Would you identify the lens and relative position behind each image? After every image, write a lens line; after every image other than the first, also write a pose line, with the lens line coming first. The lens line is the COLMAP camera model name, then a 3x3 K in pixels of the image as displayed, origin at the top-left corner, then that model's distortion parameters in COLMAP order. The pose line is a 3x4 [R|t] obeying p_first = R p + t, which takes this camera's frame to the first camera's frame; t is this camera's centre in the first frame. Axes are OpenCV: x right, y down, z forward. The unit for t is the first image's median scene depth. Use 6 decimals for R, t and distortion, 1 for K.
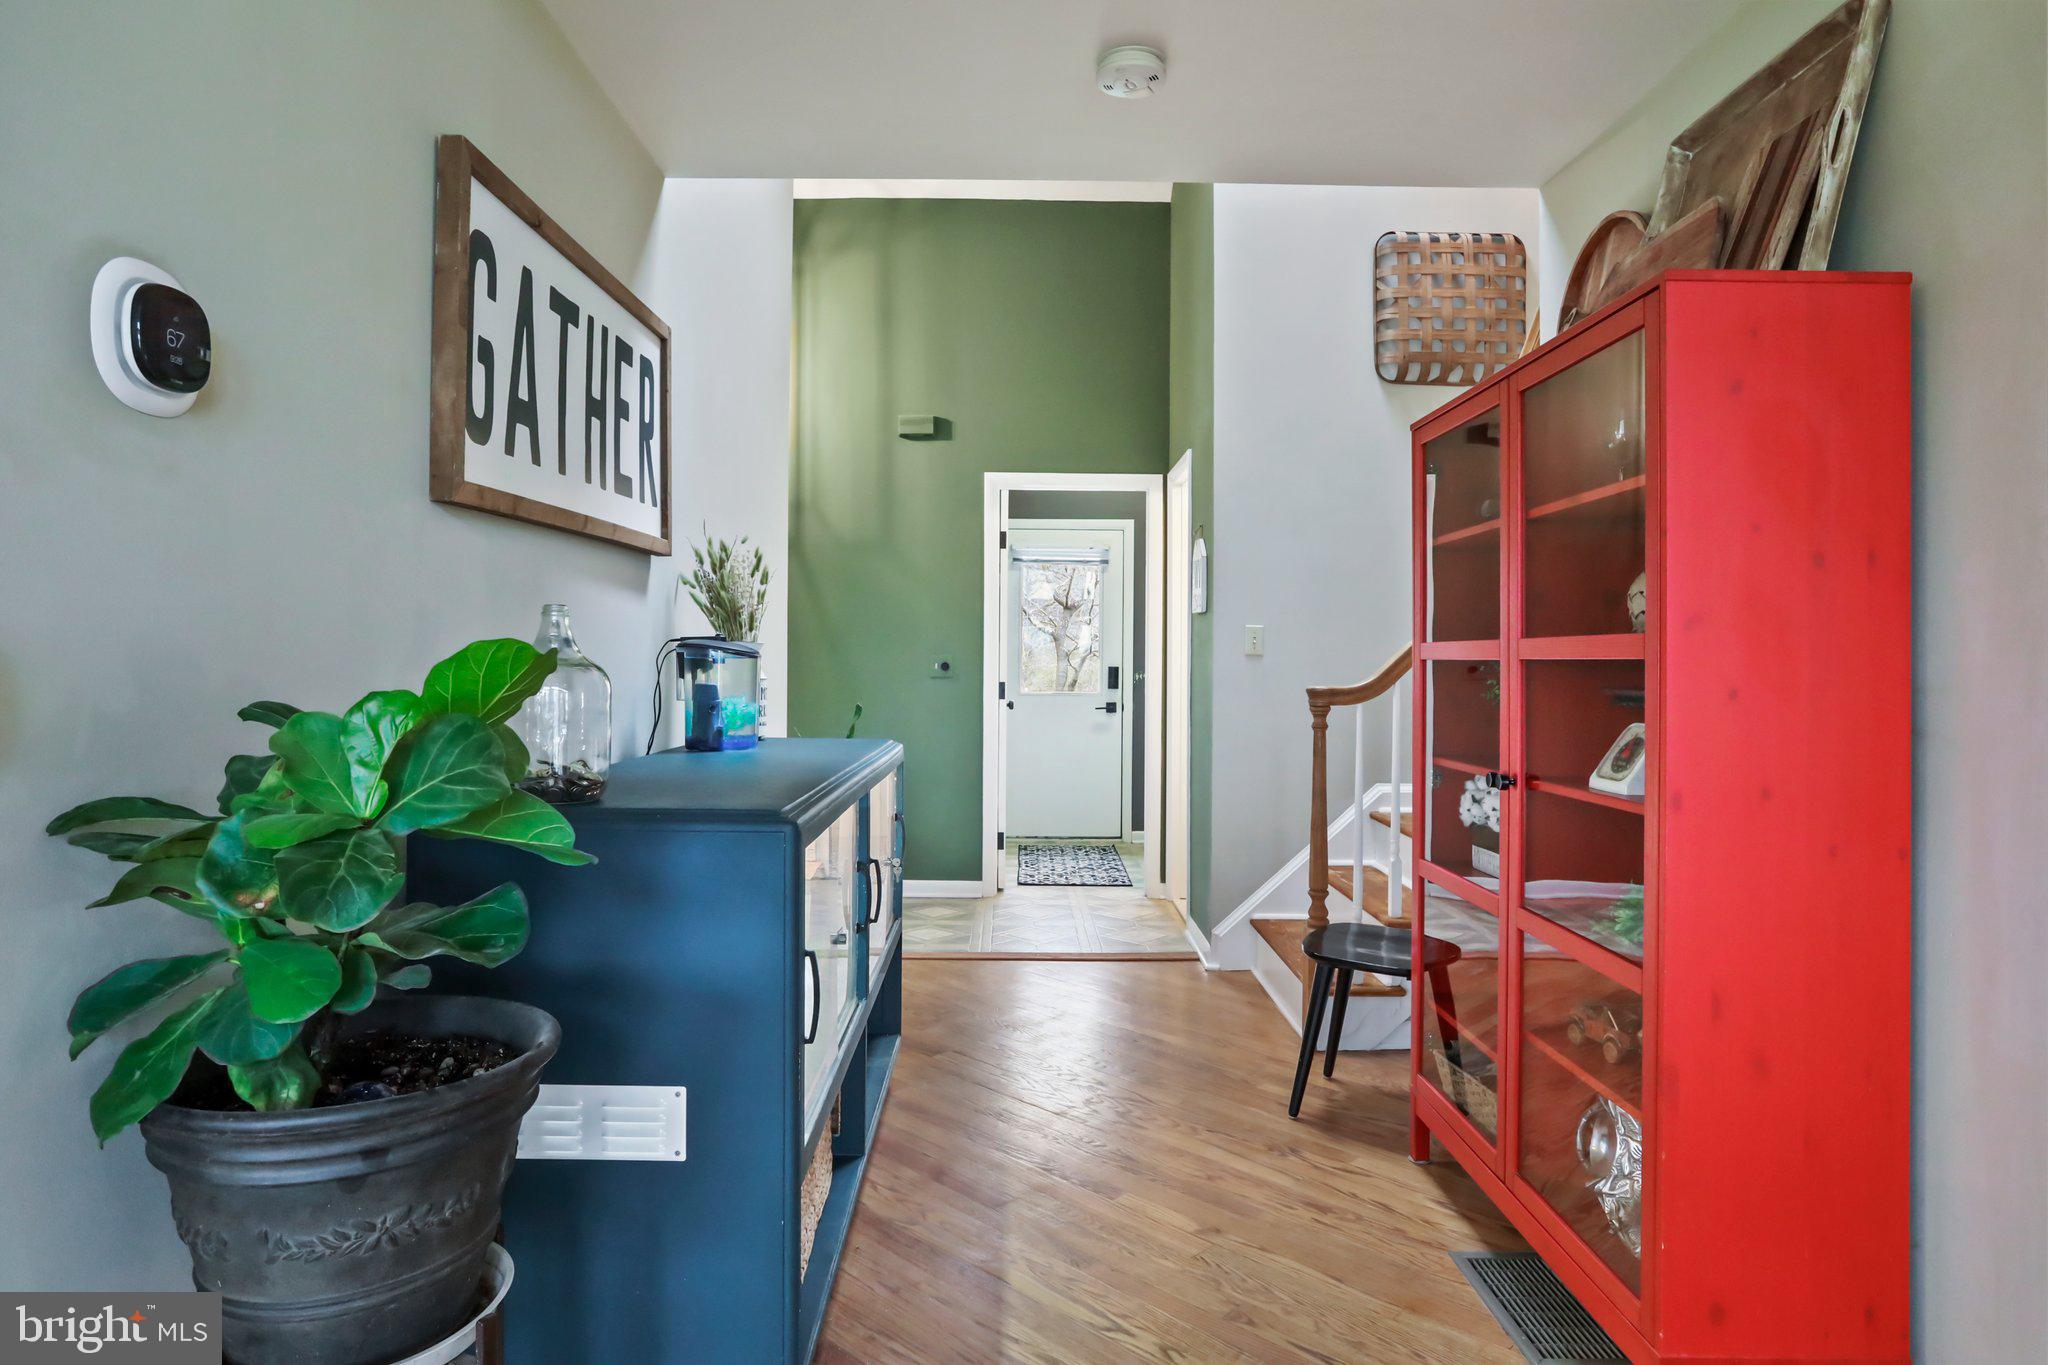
lens RADIAL K [[1169.5, 0, 1026.2], [0, 1169.5, 666.9], [0, 0, 1]] dist [-0.040888, -0.001700]
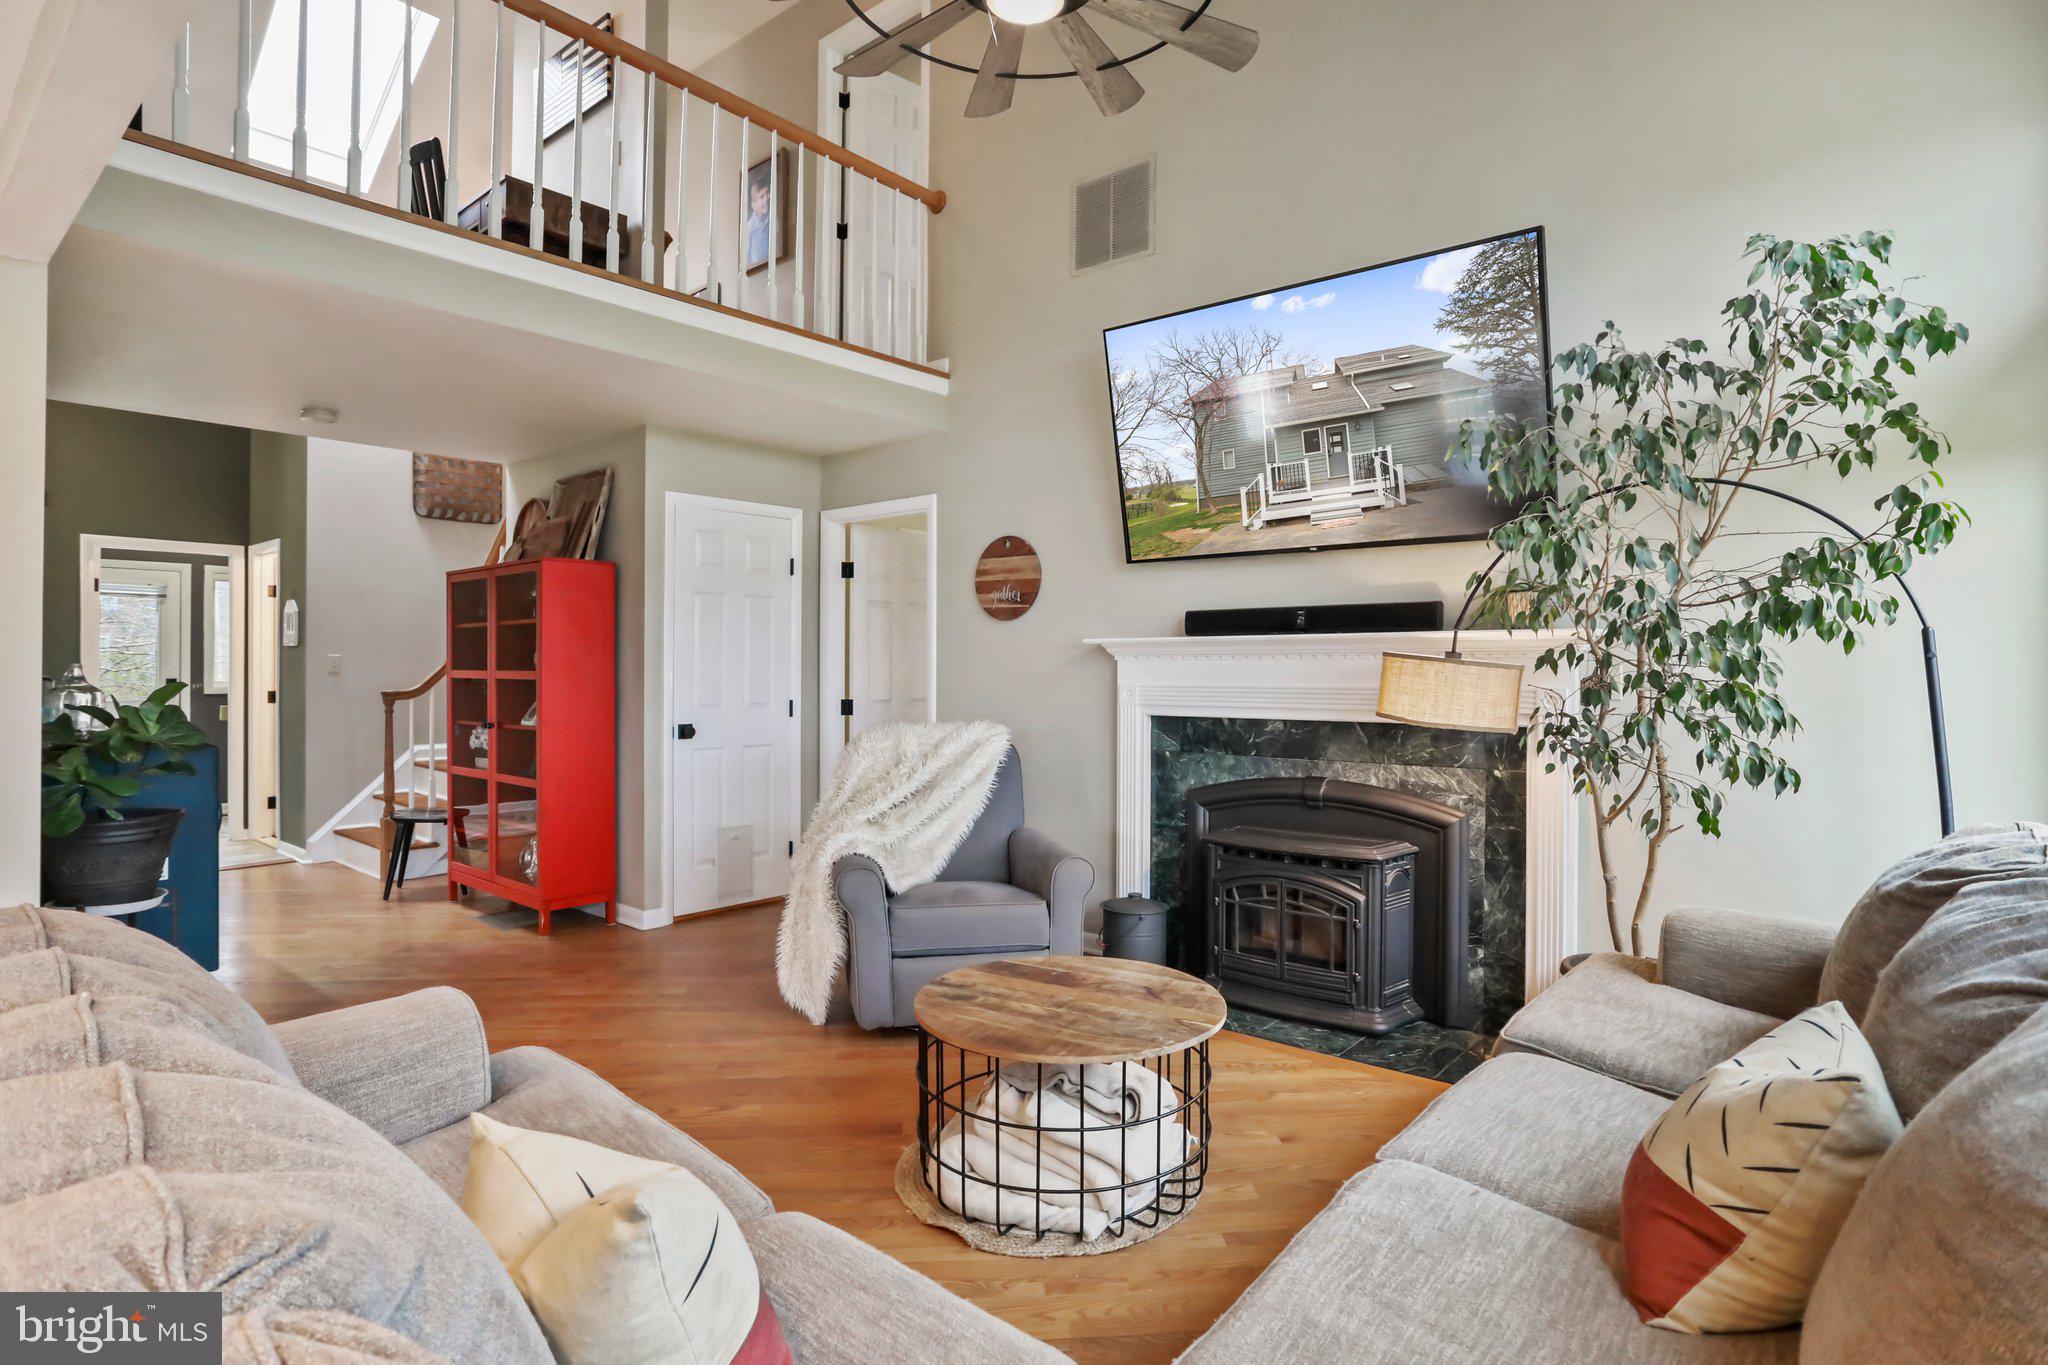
lens RADIAL K [[1086.5, 0, 1042.1], [0, 1086.5, 671.0], [0, 0, 1]] dist [-0.001439, 0.001120]
pose [[0.656123, -0.009129, 0.754598, -0.387911], [0.004184, 0.999955, 0.008458, -0.026229], [-0.754642, -0.002392, 0.656132, -0.972557]]
